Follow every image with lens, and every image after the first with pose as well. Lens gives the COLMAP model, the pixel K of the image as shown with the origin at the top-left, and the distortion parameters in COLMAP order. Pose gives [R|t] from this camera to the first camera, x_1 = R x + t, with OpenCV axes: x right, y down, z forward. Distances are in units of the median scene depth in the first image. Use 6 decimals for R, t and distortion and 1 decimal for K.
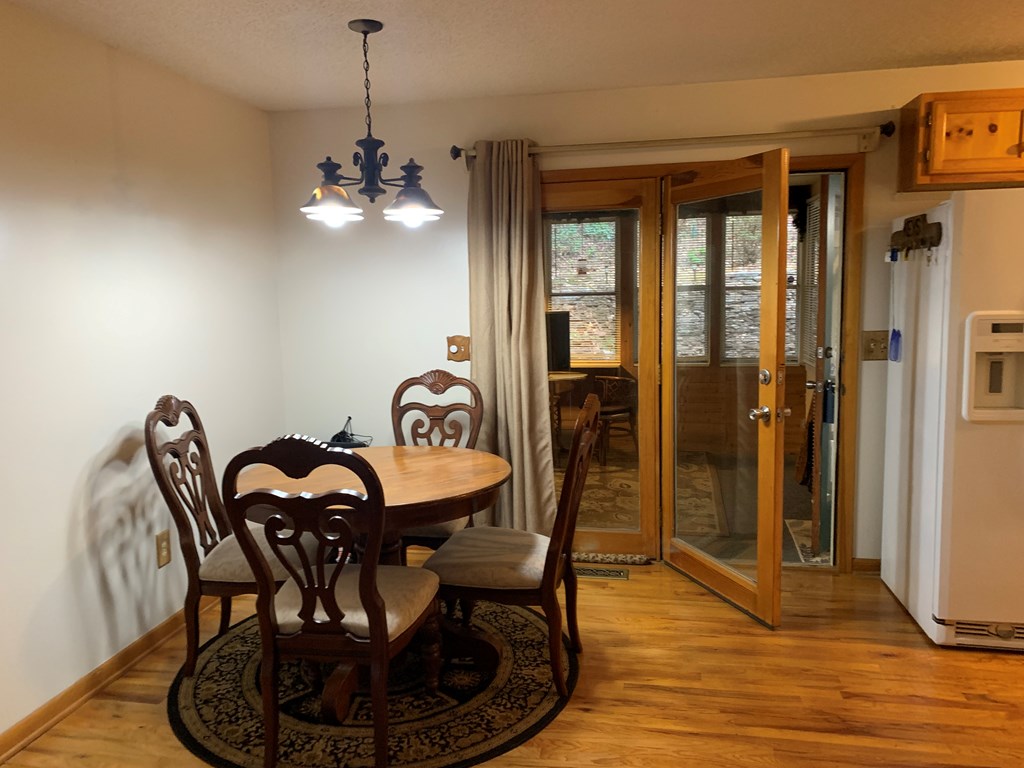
lens RADIAL K [[790.6, 0, 500.6], [0, 790.6, 384.1], [0, 0, 1]] dist [0.051210, -0.059892]
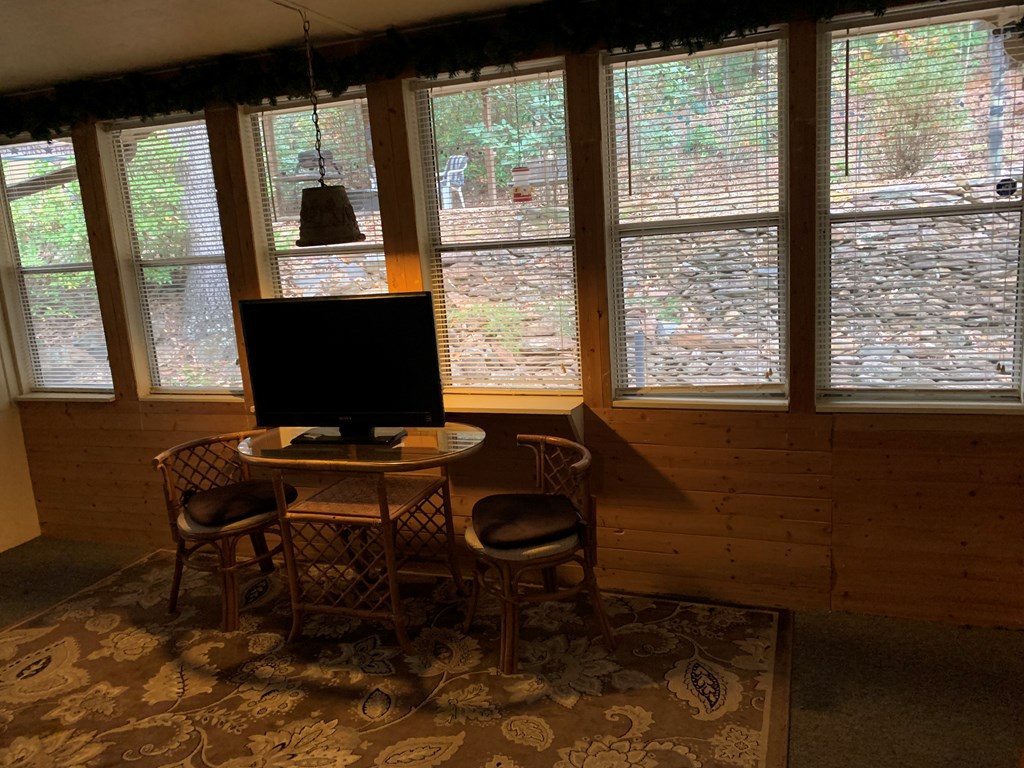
lens RADIAL K [[790.6, 0, 500.6], [0, 790.6, 384.1], [0, 0, 1]] dist [0.051210, -0.059892]
pose [[0.985301, -0.012897, -0.170341, 0.504337], [0.025368, 0.997137, 0.071240, -0.187653], [0.168934, -0.074514, 0.982807, 1.536348]]
